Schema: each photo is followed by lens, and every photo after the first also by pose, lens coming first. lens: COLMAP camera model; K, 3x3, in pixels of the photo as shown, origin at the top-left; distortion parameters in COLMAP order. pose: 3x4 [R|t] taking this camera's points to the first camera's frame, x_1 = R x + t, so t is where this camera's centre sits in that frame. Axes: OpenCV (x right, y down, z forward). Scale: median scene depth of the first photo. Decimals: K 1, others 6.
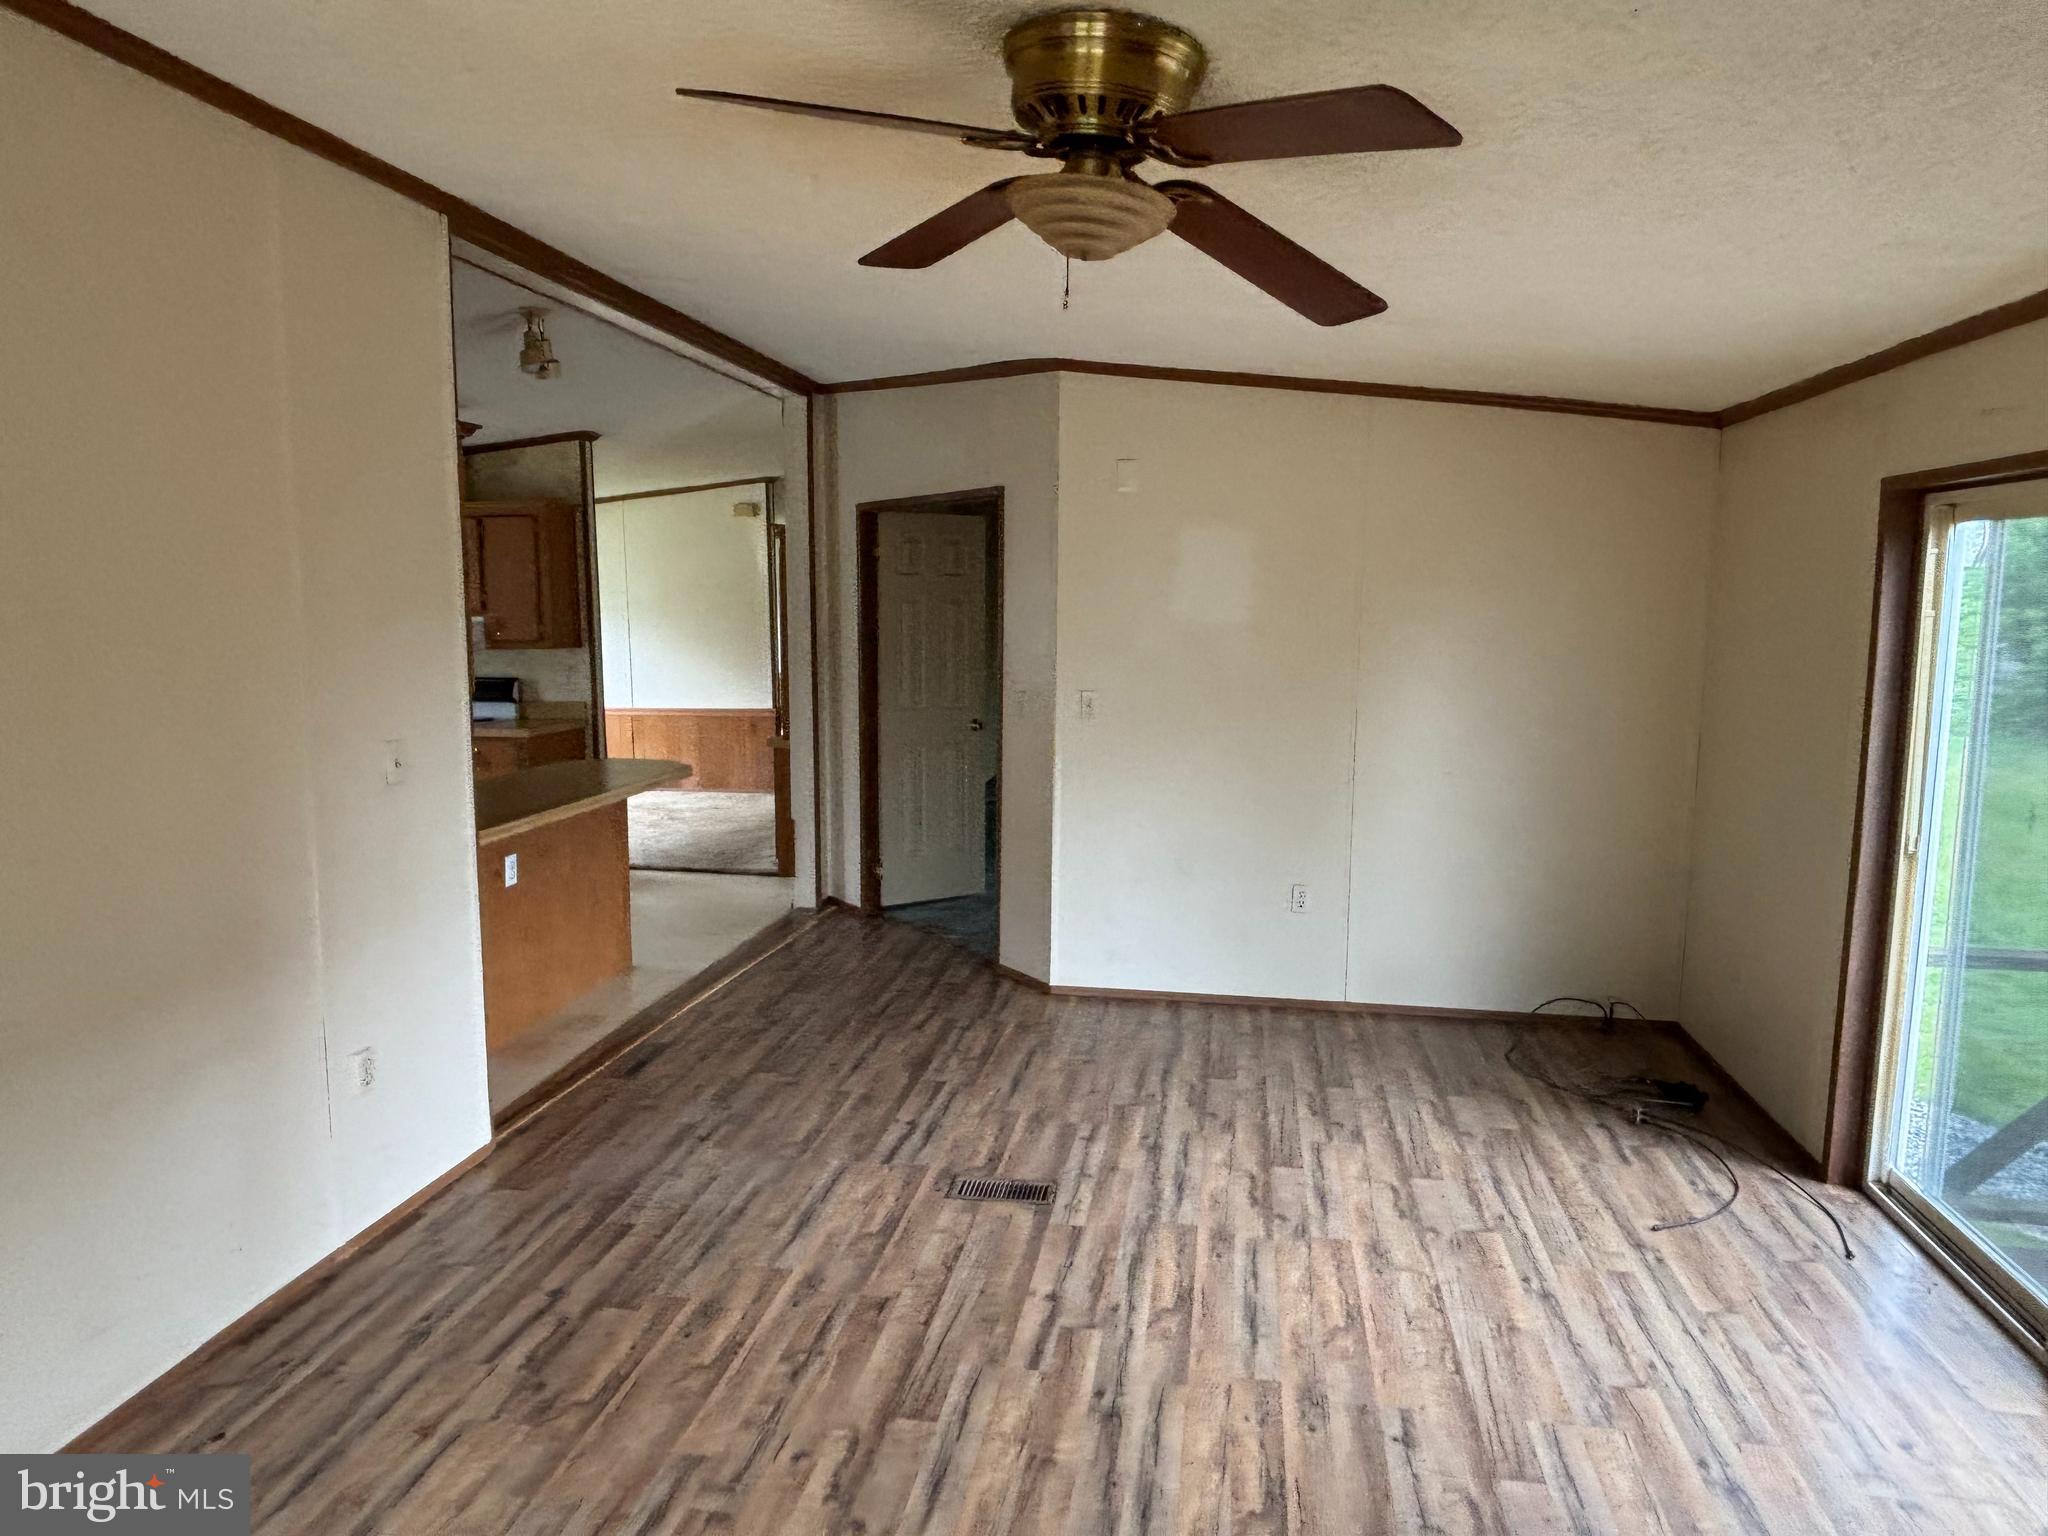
lens RADIAL K [[1293.3, 0, 1024.0], [0, 1293.3, 768.0], [0, 0, 1]] dist [0.064069, -0.115249]
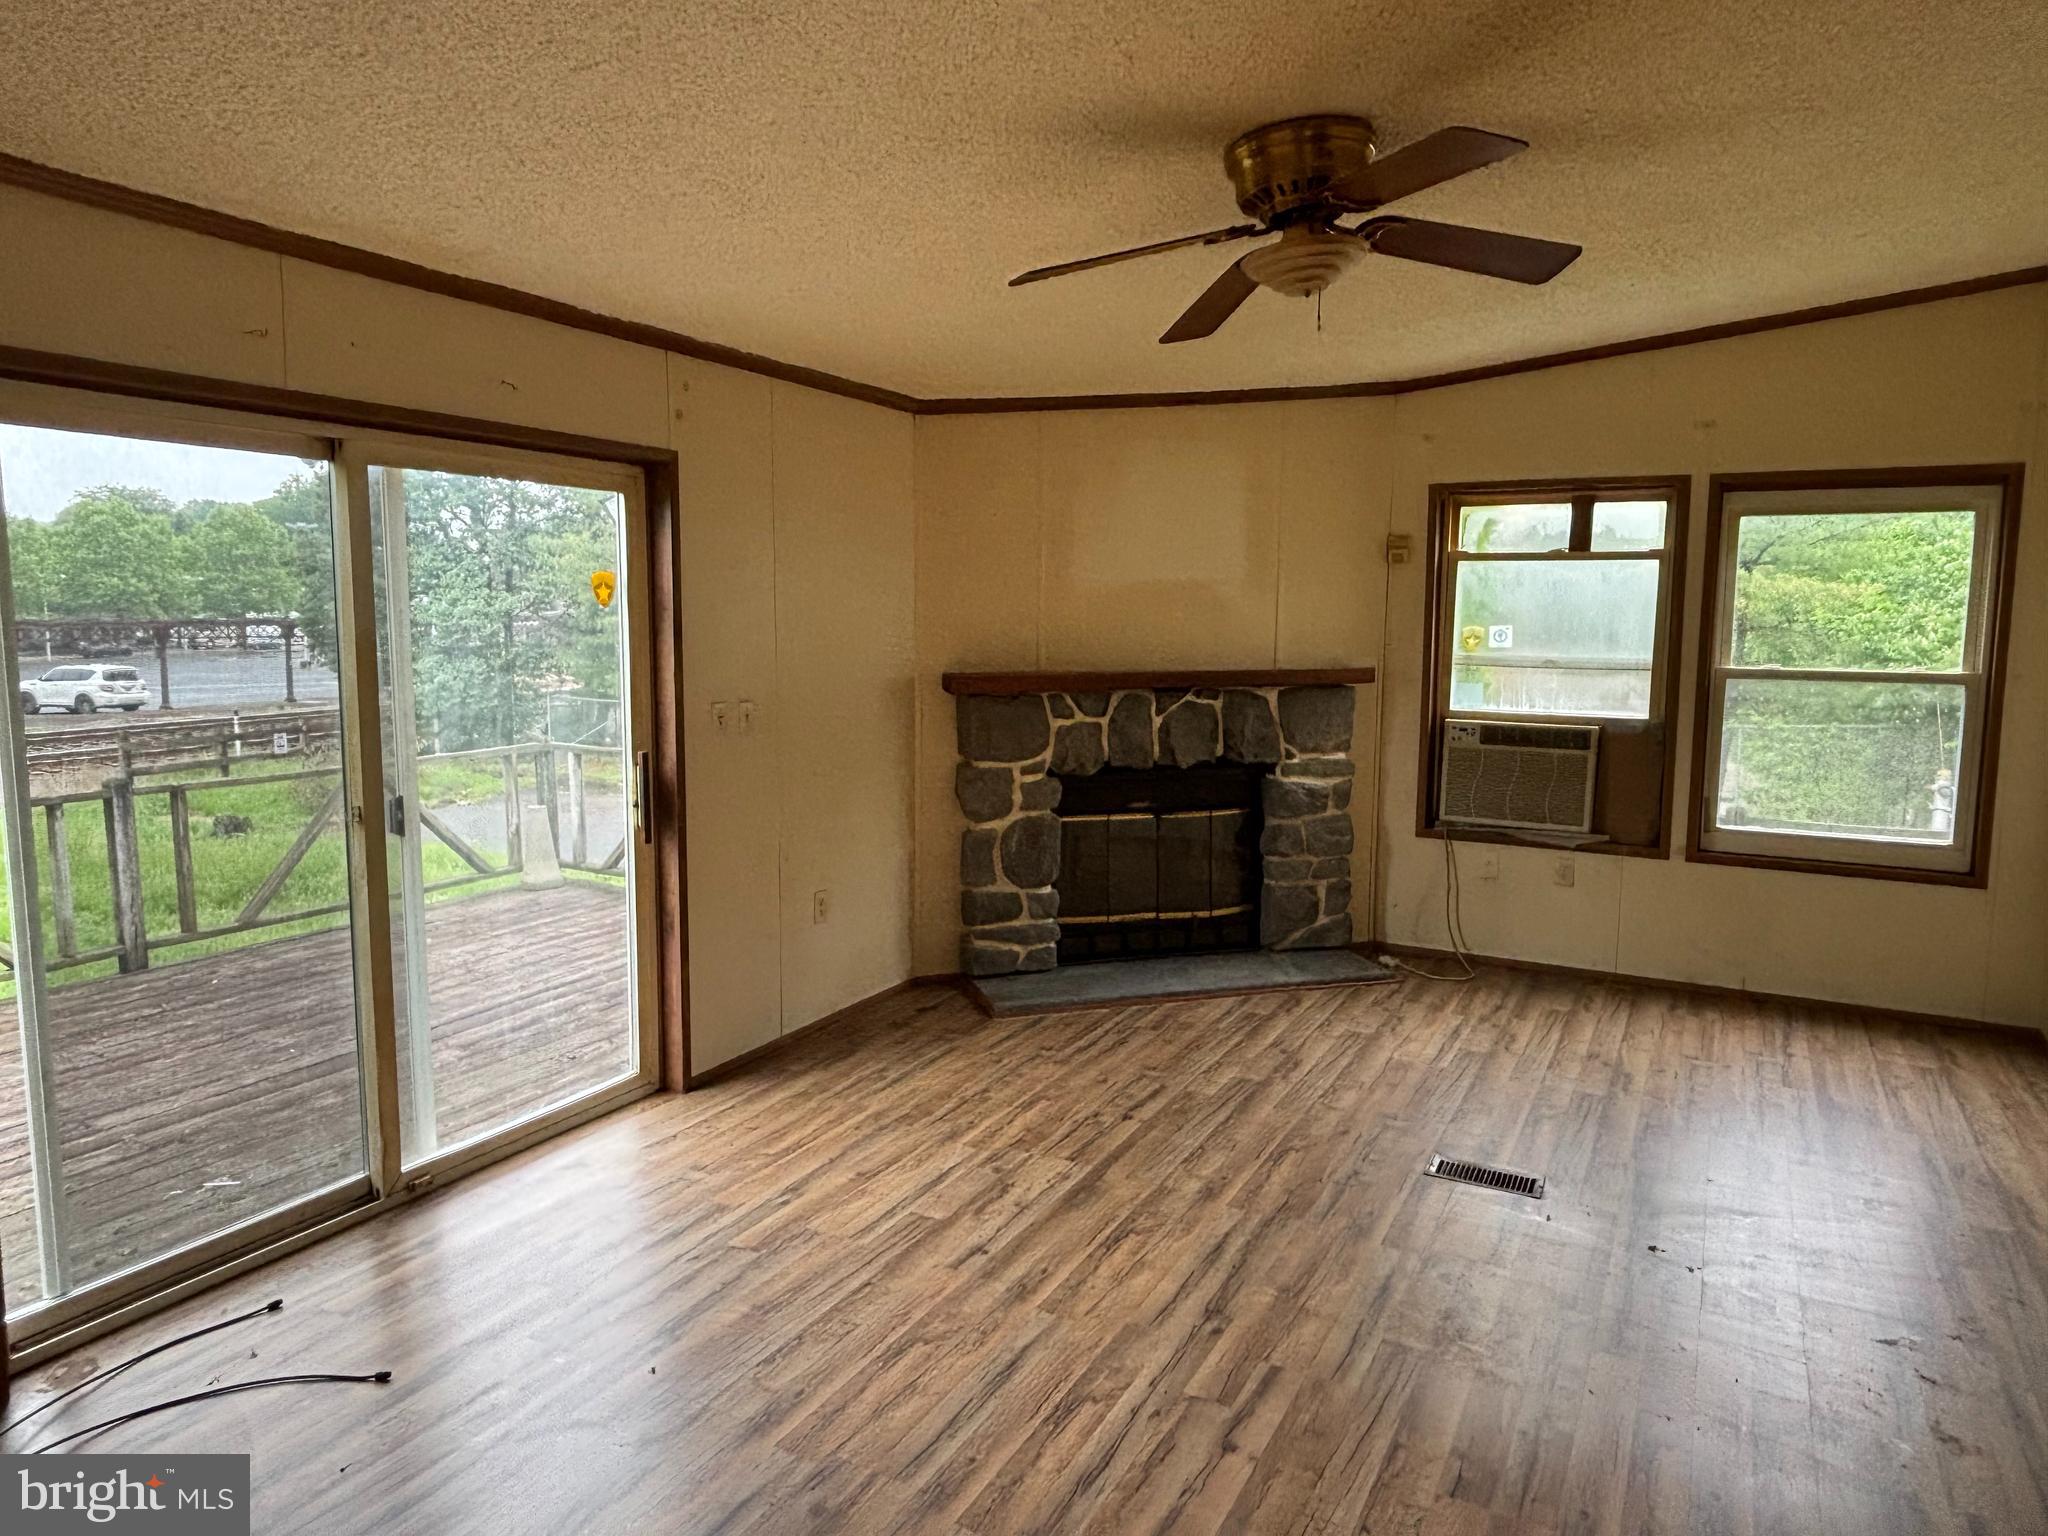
lens RADIAL K [[1284.2, 0, 1024.0], [0, 1284.2, 768.0], [0, 0, 1]] dist [-0.003653, -0.001221]
pose [[-0.944632, -0.052363, 0.323927, -0.076462], [0.032795, 0.967177, 0.251978, -0.151392], [-0.326489, 0.248650, -0.911909, 1.407272]]
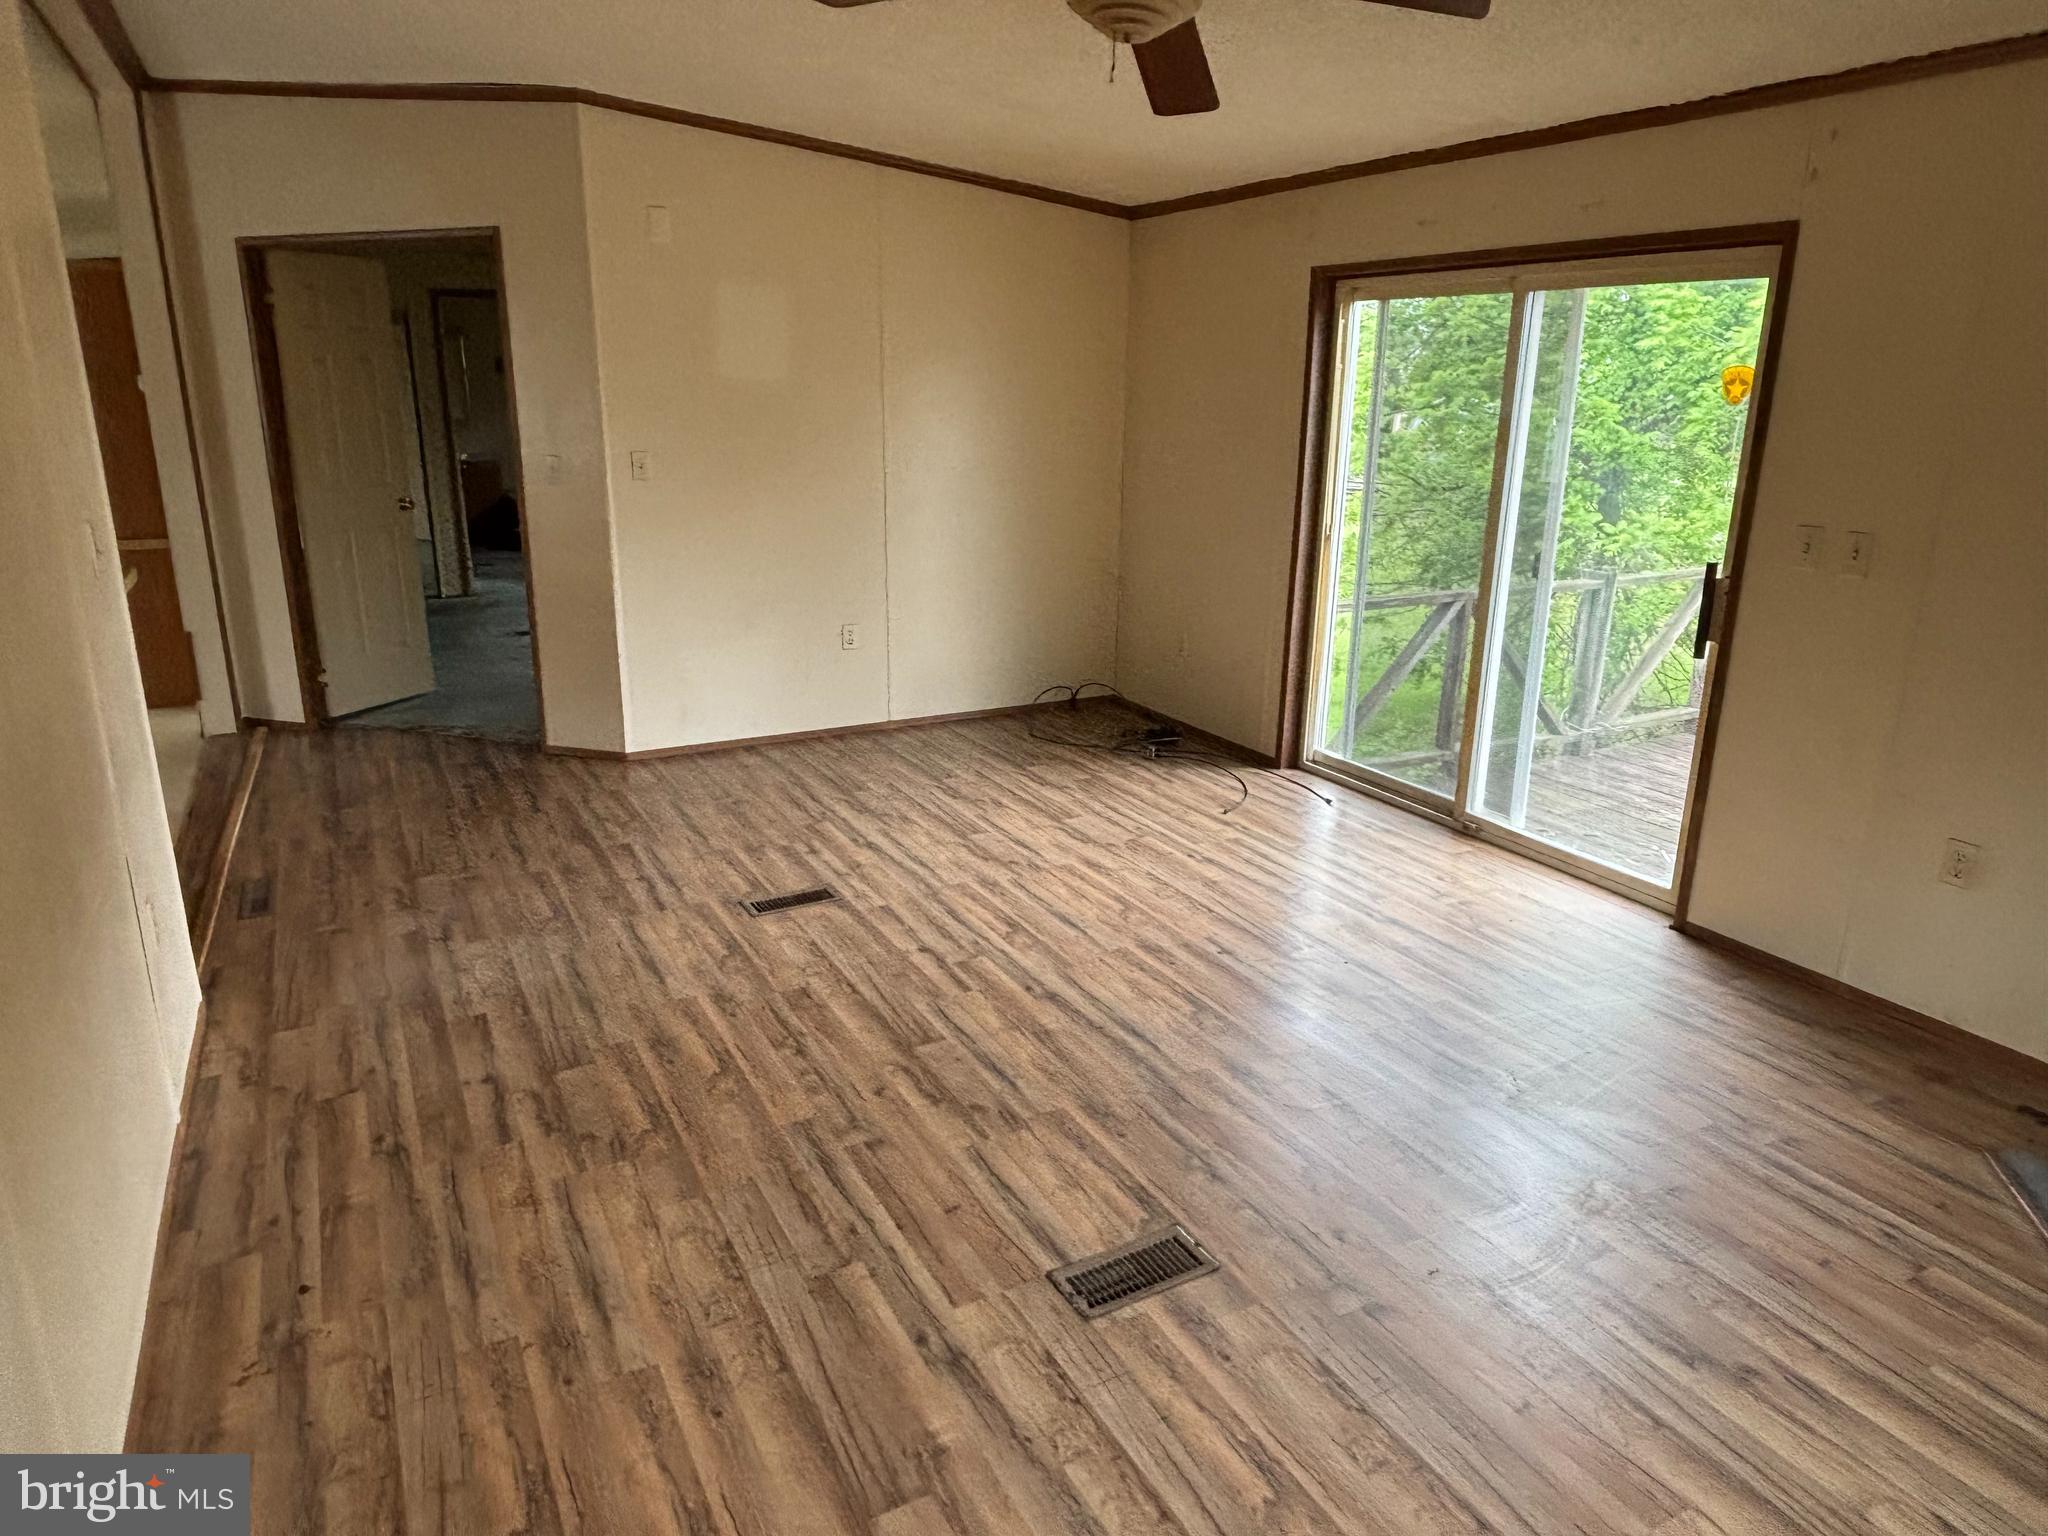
lens RADIAL K [[1293.3, 0, 1024.0], [0, 1293.3, 768.0], [0, 0, 1]] dist [0.064069, -0.115249]
pose [[0.790291, -0.173334, 0.587704, -0.500920], [0.077074, 0.979657, 0.185291, 0.023143], [-0.607865, -0.101137, 0.787573, 0.015909]]
